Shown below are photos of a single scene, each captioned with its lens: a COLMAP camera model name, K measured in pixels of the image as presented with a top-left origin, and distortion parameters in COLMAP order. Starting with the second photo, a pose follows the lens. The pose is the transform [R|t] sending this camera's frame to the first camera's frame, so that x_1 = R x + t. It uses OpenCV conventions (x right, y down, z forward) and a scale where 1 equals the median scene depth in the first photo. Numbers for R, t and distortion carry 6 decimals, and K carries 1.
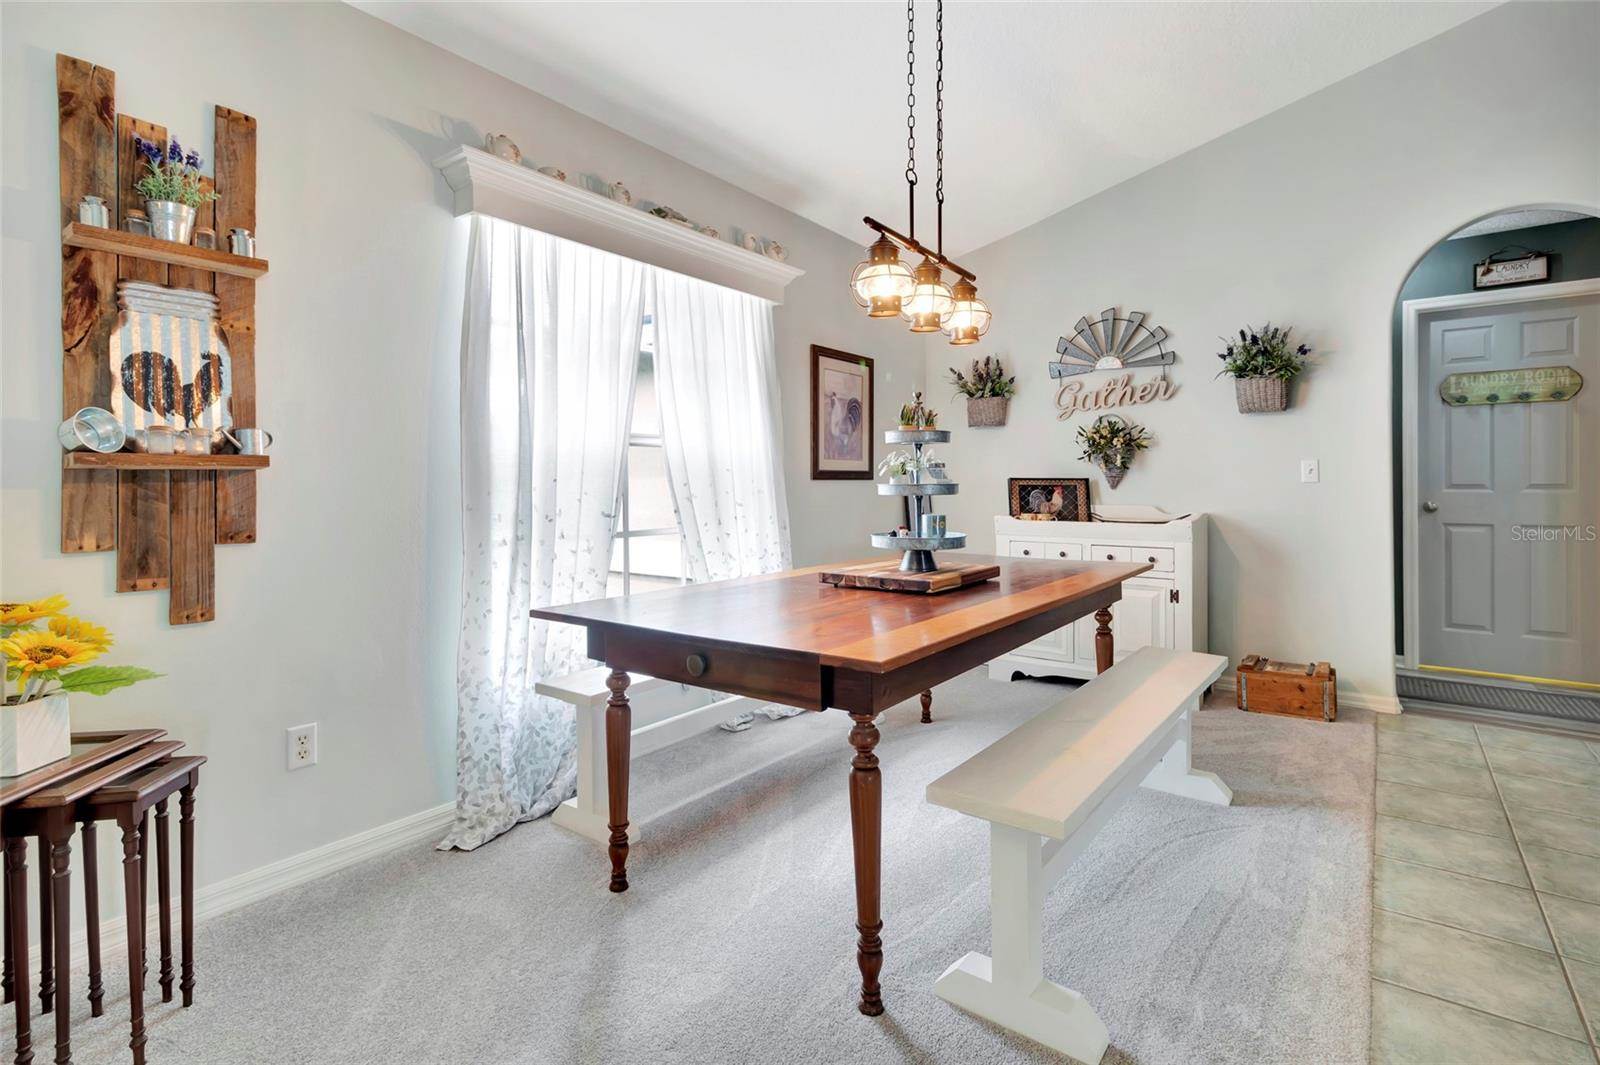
lens RADIAL K [[761.2, 0, 819.1], [0, 761.2, 493.3], [0, 0, 1]] dist [-0.000445, 0.000770]
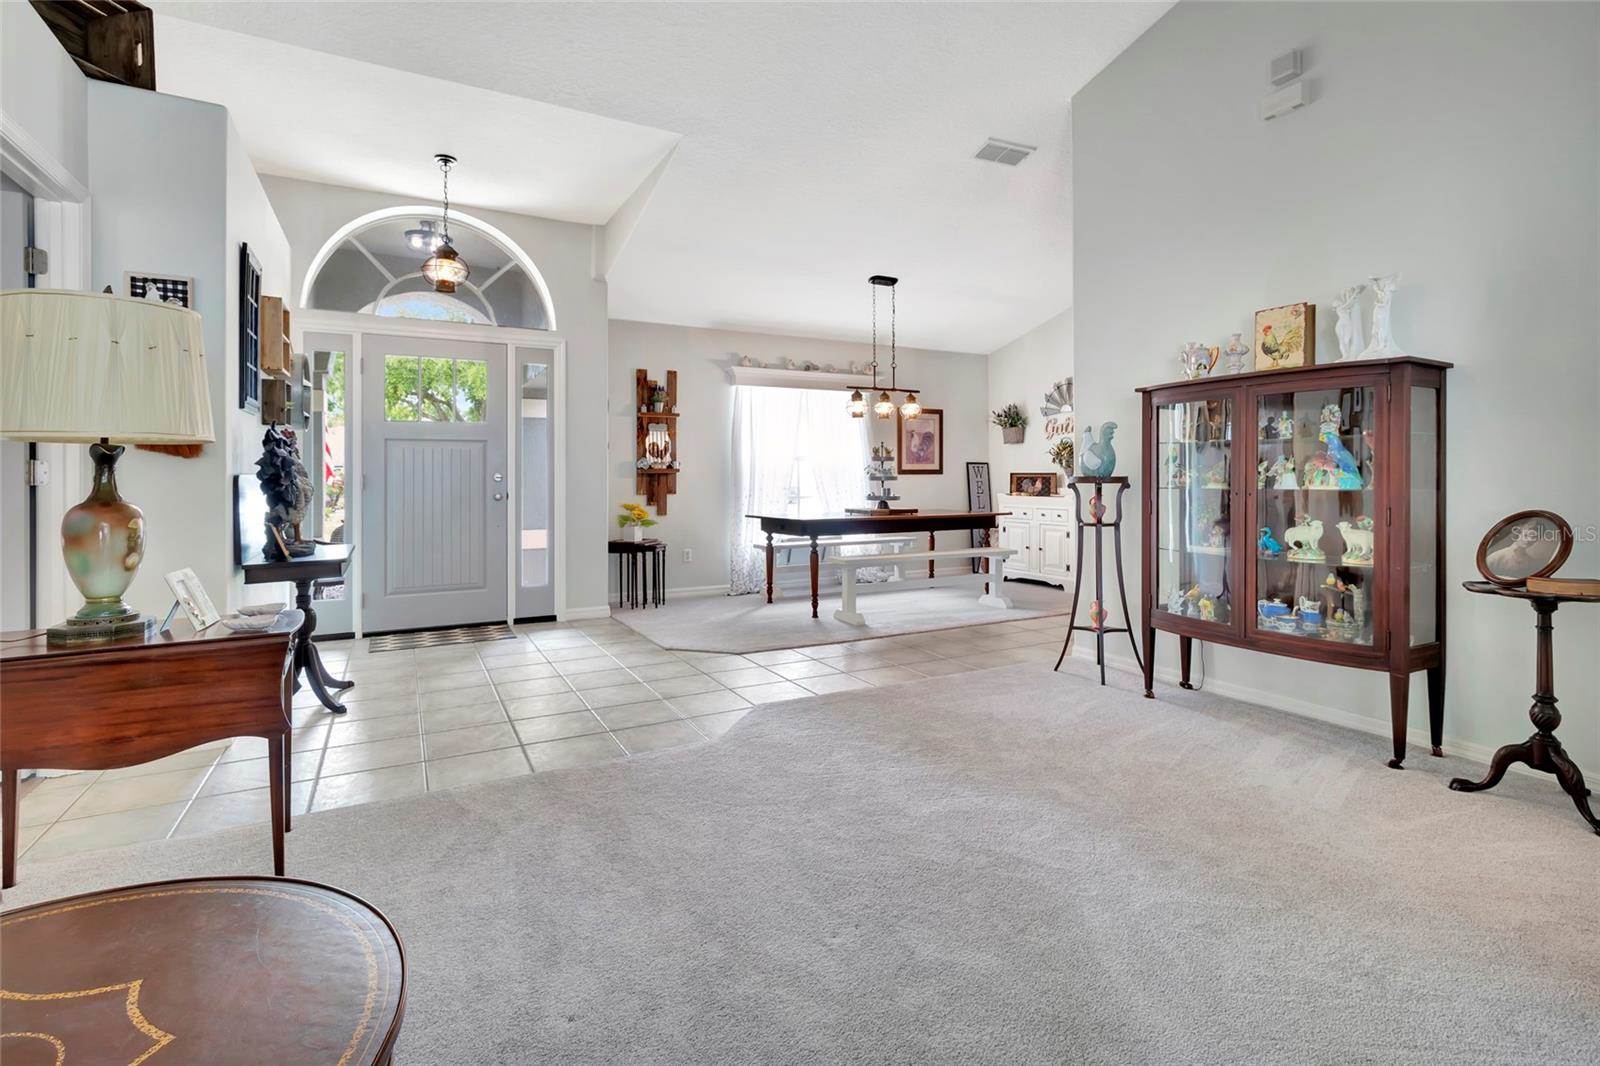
lens RADIAL K [[761.2, 0, 796.7], [0, 761.2, 478.7], [0, 0, 1]] dist [-0.000445, 0.000770]
pose [[0.899931, -0.002193, -0.436027, 1.038688], [-0.002573, 0.999943, -0.010339, 0.024812], [0.436025, 0.010426, 0.899874, -1.542959]]
